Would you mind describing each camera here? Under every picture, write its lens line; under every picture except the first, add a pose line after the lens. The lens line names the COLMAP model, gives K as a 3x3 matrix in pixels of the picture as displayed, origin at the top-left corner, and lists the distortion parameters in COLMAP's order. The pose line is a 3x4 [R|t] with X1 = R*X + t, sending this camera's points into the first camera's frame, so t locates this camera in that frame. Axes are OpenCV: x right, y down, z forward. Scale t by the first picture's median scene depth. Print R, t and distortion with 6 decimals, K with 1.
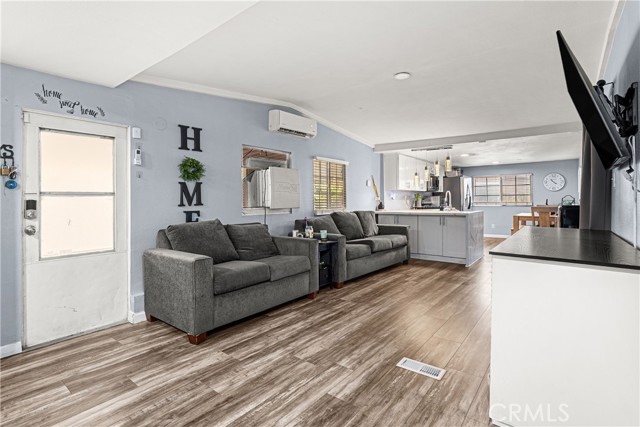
lens RADIAL K [[307.9, 0, 321.6], [0, 307.9, 202.0], [0, 0, 1]] dist [-0.019075, 0.002376]
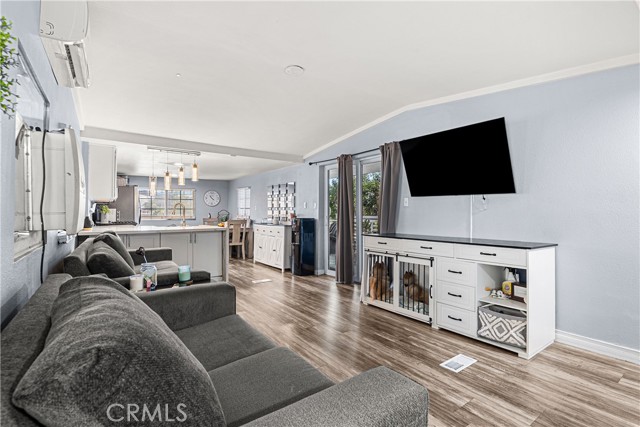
lens RADIAL K [[307.9, 0, 314.6], [0, 307.9, 210.2], [0, 0, 1]] dist [-0.019075, 0.002376]
pose [[0.293625, 0.008291, 0.955885, -0.870976], [0.010156, 0.999879, -0.011793, -0.006883], [-0.955867, 0.013171, 0.293506, 1.128961]]
